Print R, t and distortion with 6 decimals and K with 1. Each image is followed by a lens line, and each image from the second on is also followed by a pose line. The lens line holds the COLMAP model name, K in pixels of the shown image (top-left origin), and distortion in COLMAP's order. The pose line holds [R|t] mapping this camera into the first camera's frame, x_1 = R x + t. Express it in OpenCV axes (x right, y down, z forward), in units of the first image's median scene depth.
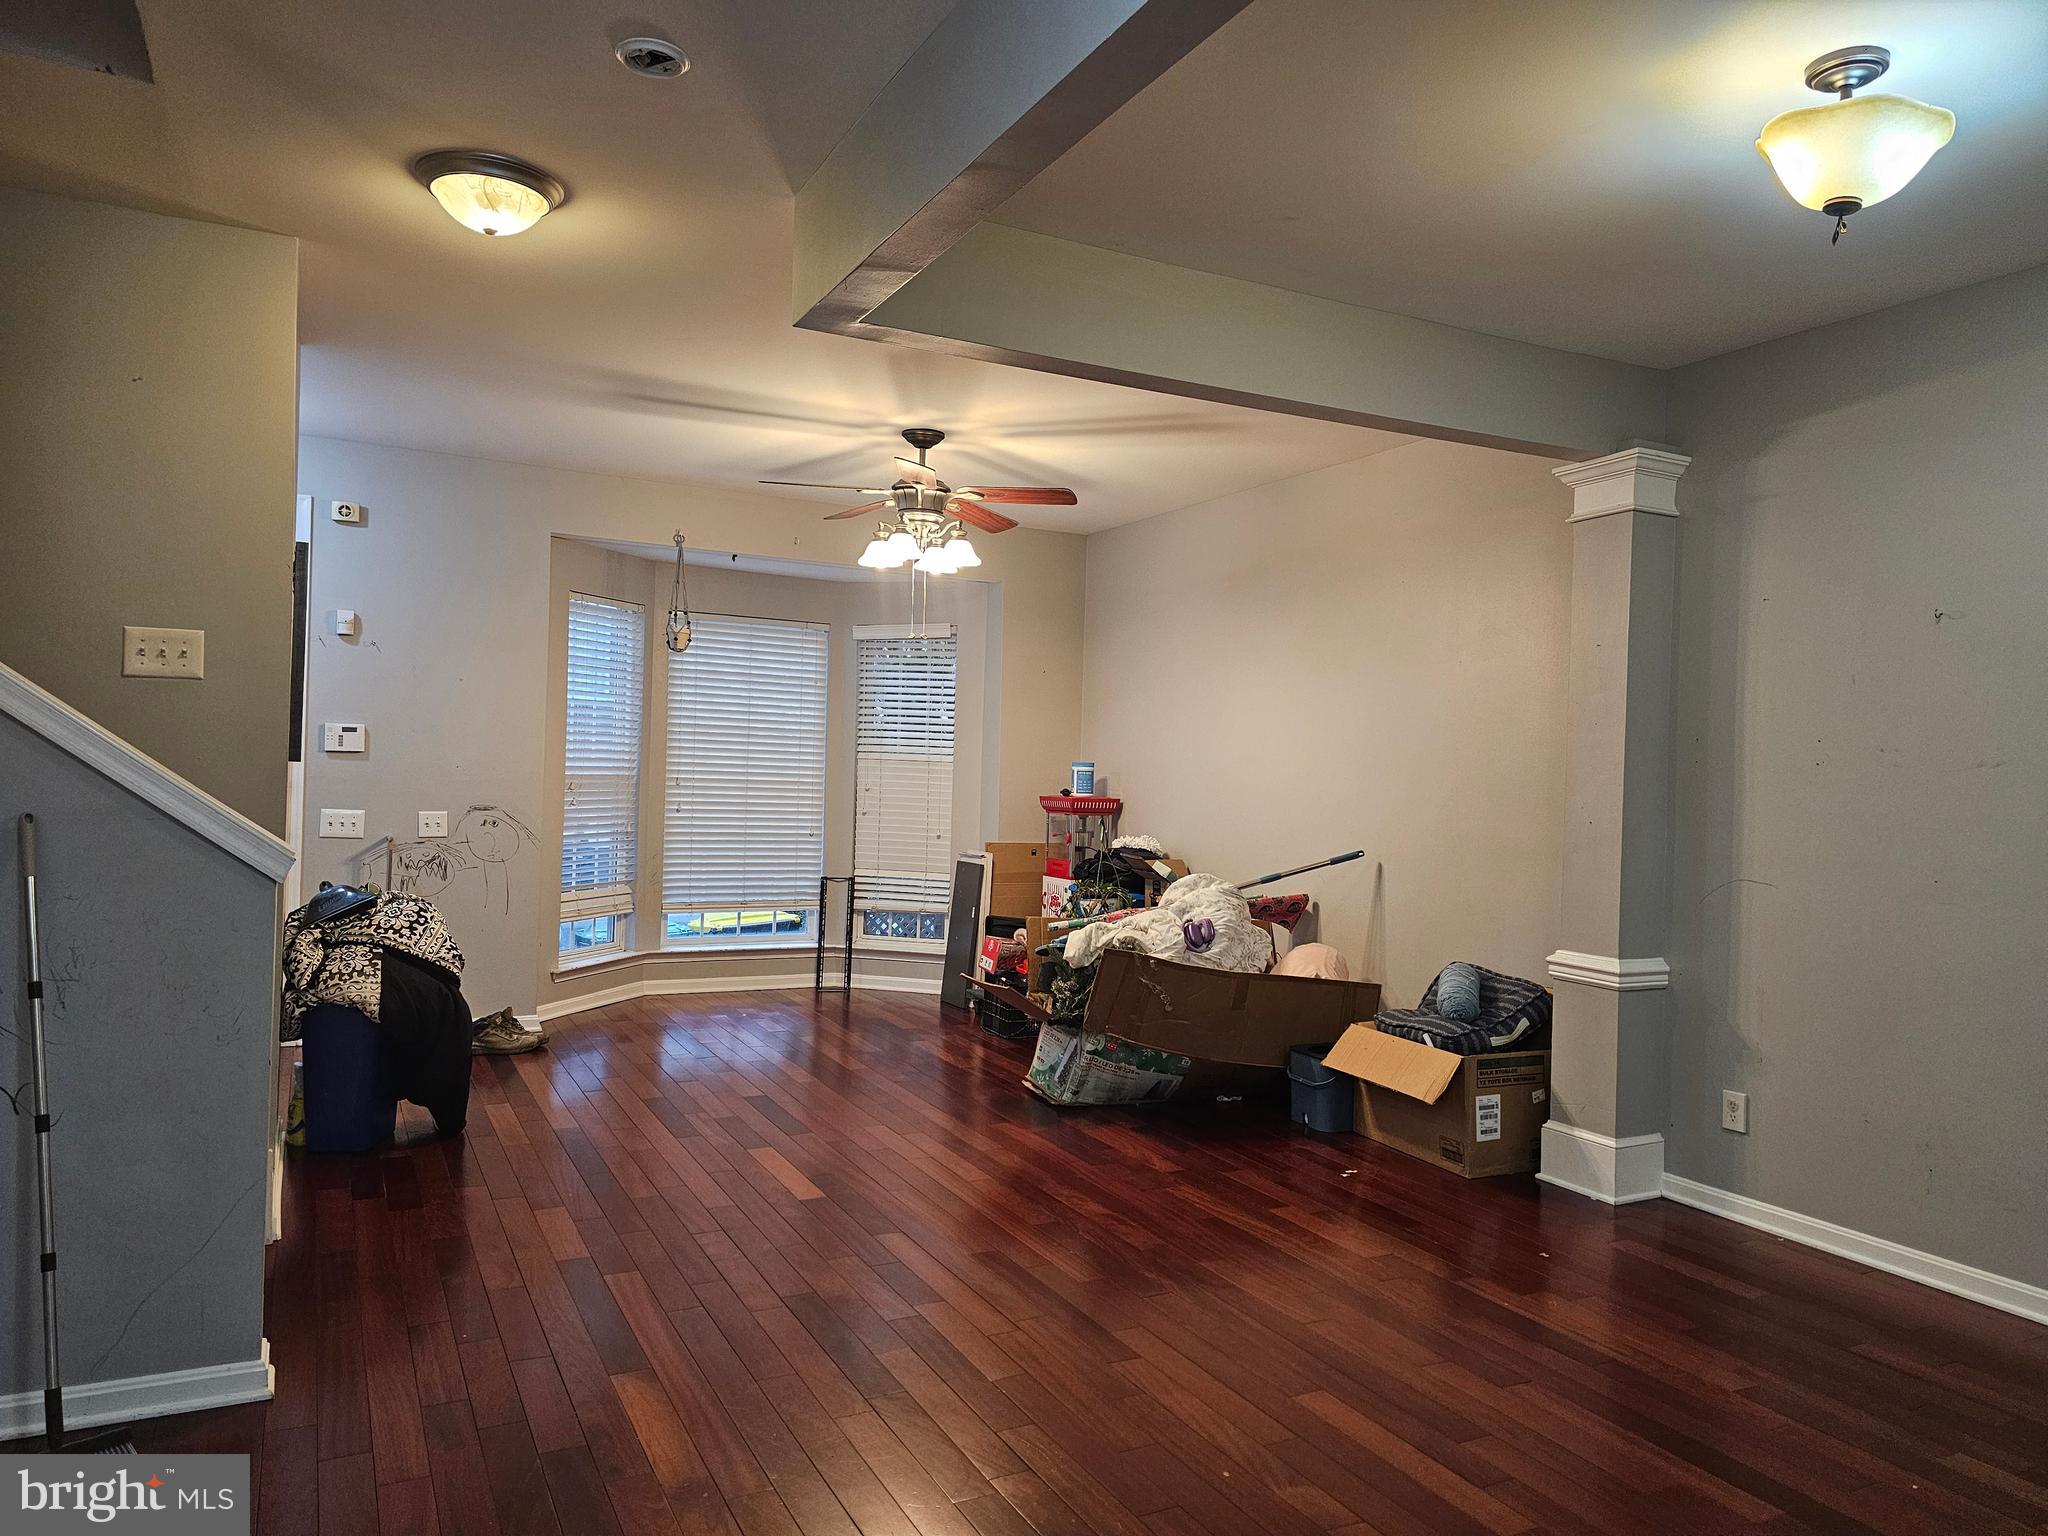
lens RADIAL K [[1368.1, 0, 1047.7], [0, 1368.1, 771.9], [0, 0, 1]] dist [0.058999, -0.047718]
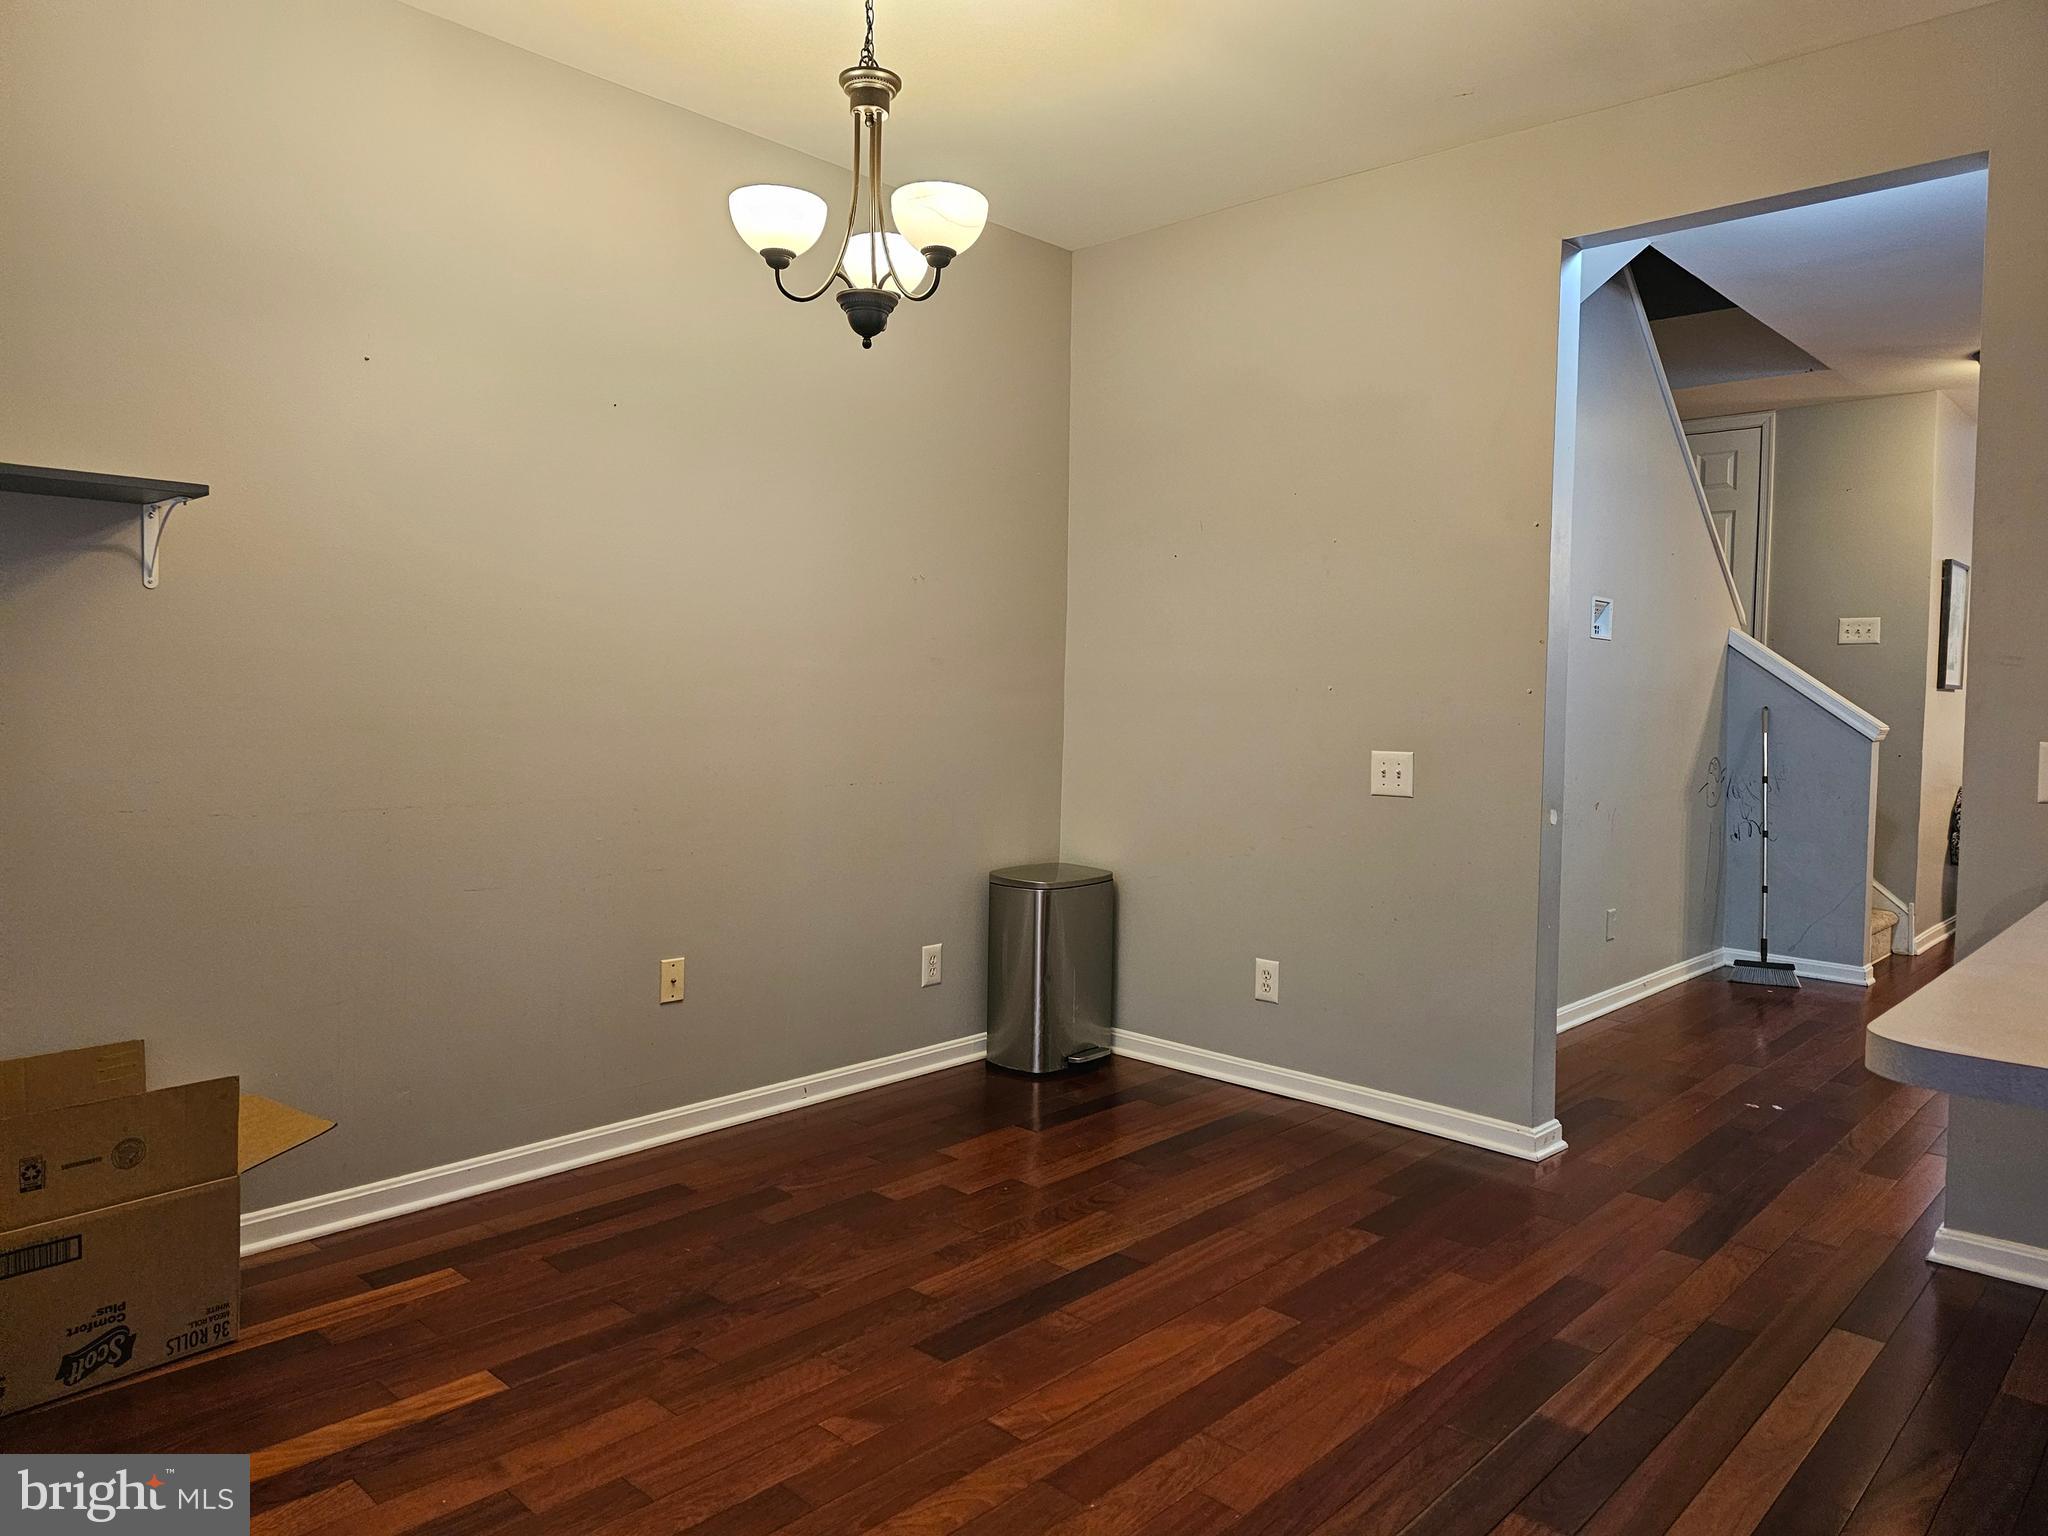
lens RADIAL K [[1368.1, 0, 1021.8], [0, 1368.1, 752.6], [0, 0, 1]] dist [0.058999, -0.047718]
pose [[0.326192, 0.018318, -0.945126, 0.545372], [-0.009152, 0.999827, 0.016220, 0.041844], [0.945259, 0.003359, 0.326303, -0.483599]]
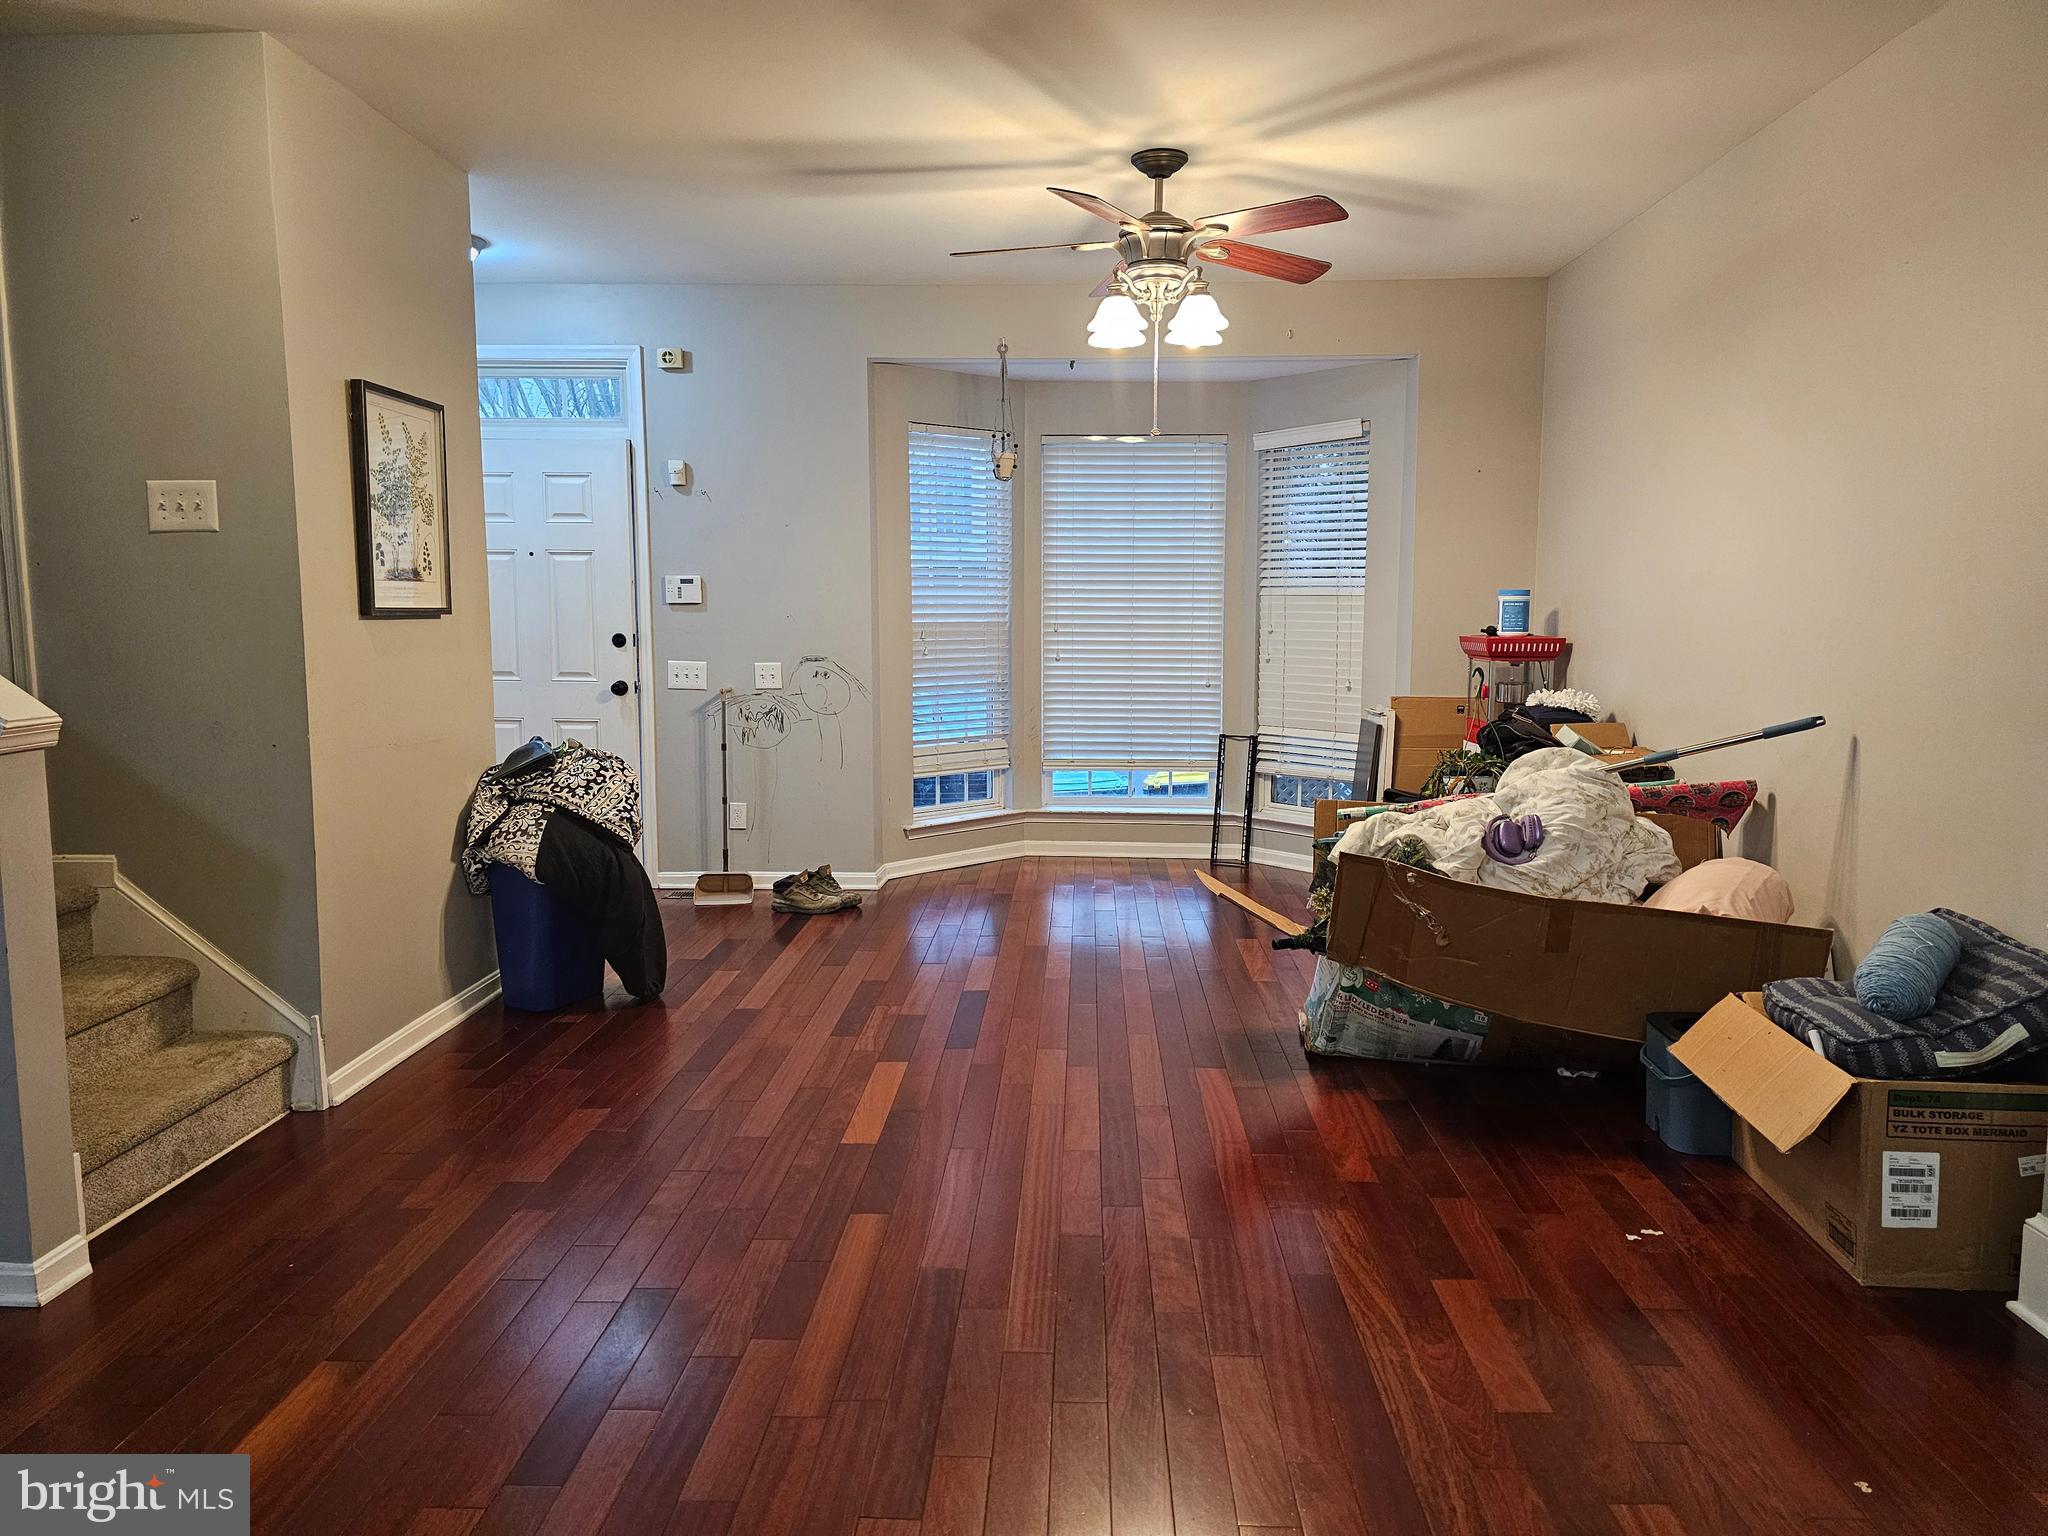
lens RADIAL K [[1368.1, 0, 1051.8], [0, 1368.1, 750.9], [0, 0, 1]] dist [0.058999, -0.047718]
pose [[0.869550, 0.025222, -0.493200, 0.261757], [0.024119, 0.995334, 0.093425, 0.006156], [0.493255, -0.093133, 0.864885, 0.309044]]
